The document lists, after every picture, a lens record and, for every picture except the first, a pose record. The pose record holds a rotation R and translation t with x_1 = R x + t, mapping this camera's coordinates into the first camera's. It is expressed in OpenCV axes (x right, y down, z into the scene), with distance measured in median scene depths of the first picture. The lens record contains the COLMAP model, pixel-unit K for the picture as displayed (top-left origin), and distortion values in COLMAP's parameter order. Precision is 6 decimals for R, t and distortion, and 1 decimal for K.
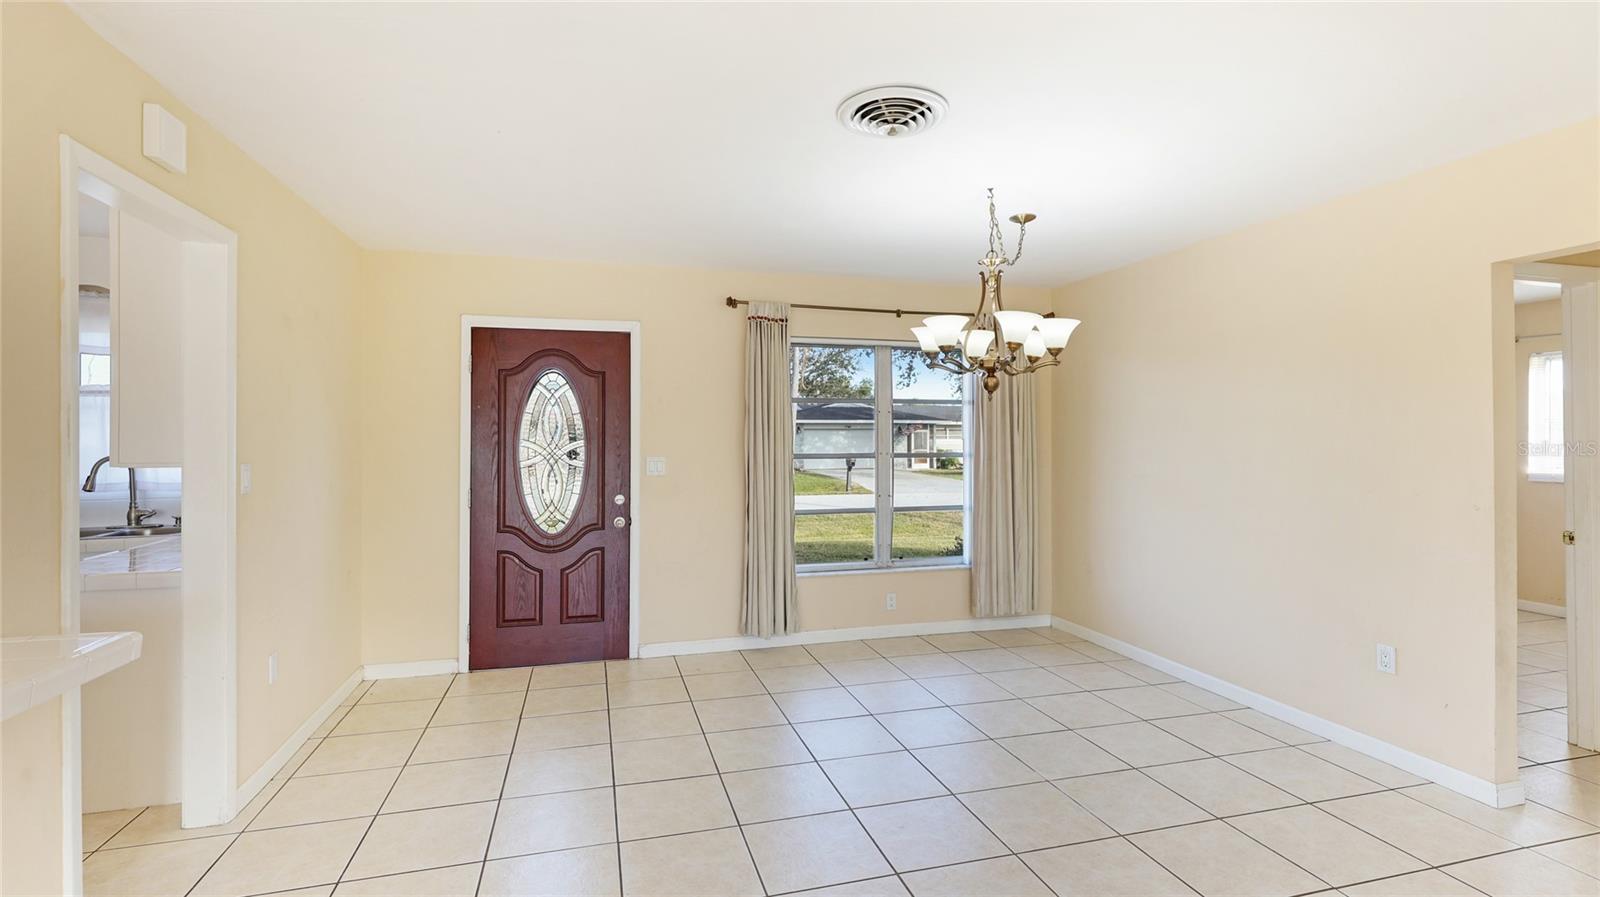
lens RADIAL K [[726.1, 0, 787.2], [0, 726.1, 436.4], [0, 0, 1]] dist [0.001917, 0.000253]
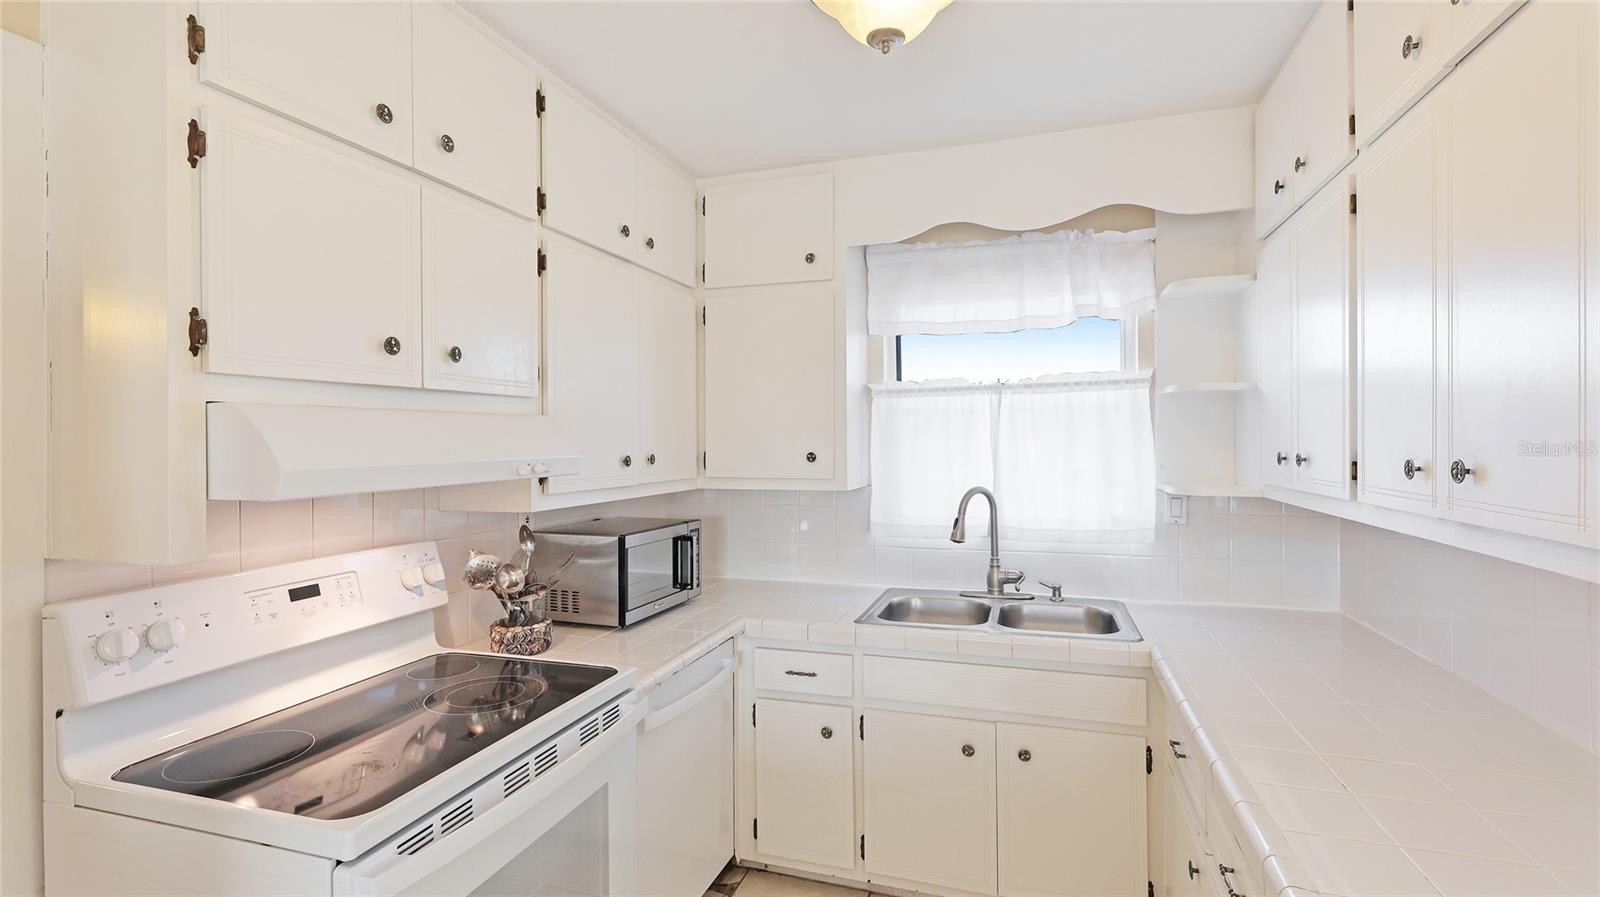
lens RADIAL K [[718.5, 0, 799.2], [0, 718.5, 445.2], [0, 0, 1]] dist [-0.000222, 0.000177]
pose [[0.832979, -0.000707, -0.553304, -0.635382], [0.006057, 0.999951, 0.007841, -0.014297], [0.553272, -0.009883, 0.832942, 0.342646]]
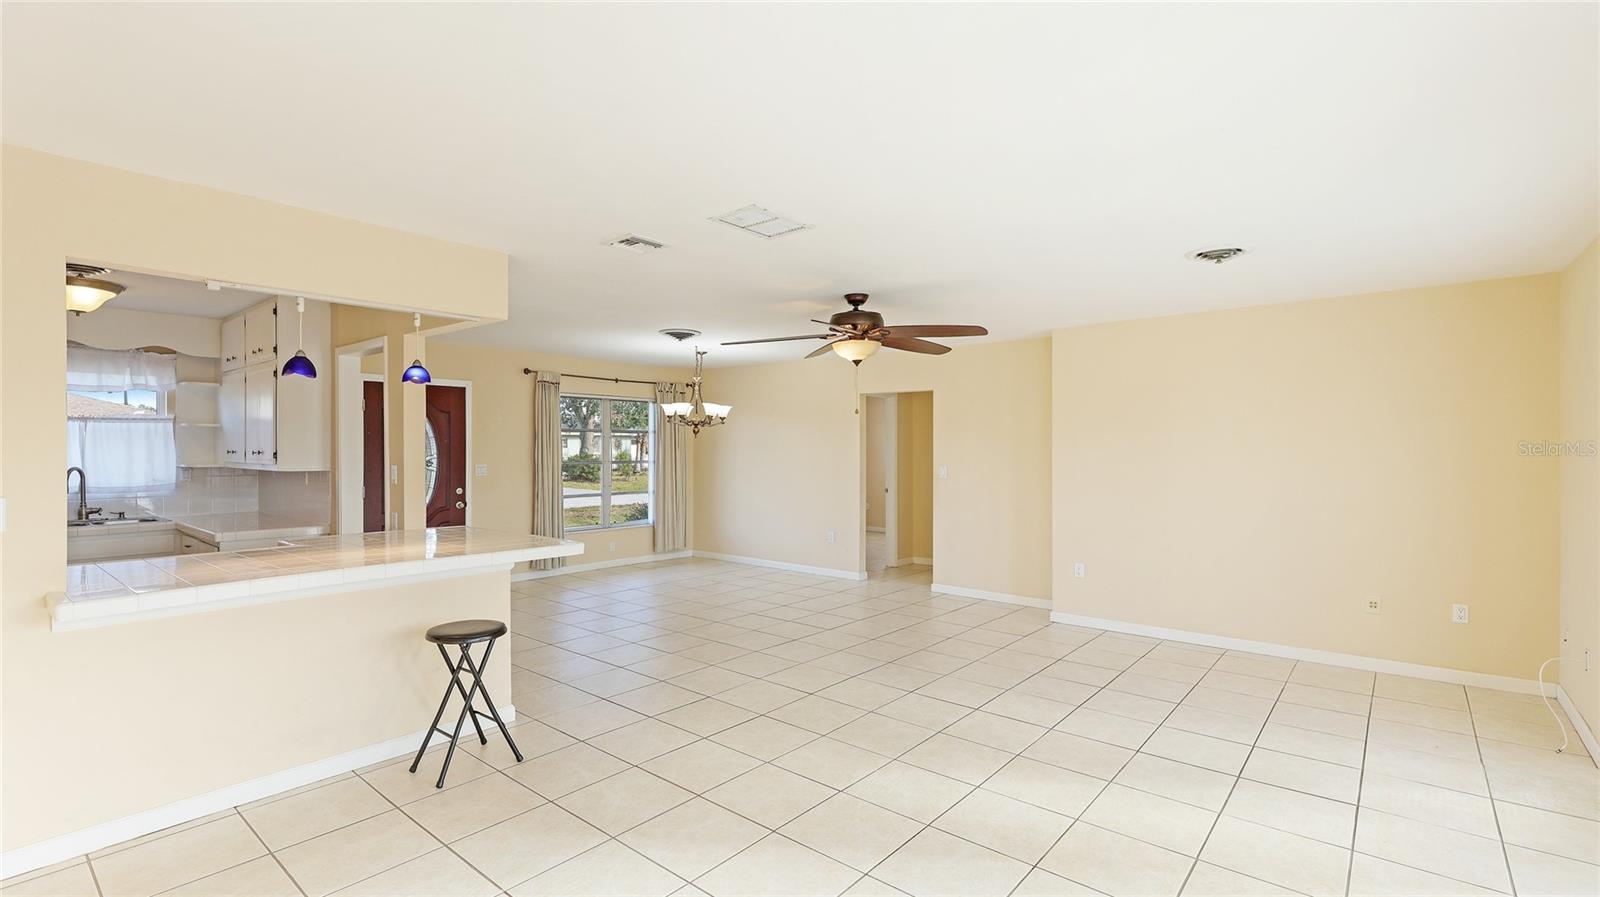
lens RADIAL K [[718.5, 0, 799.2], [0, 718.5, 445.2], [0, 0, 1]] dist [-0.000222, 0.000177]
pose [[0.823407, 0.005556, 0.567423, -0.522542], [-0.005519, 0.999983, -0.001783, -0.016424], [-0.567424, -0.001664, 0.823424, -0.750431]]
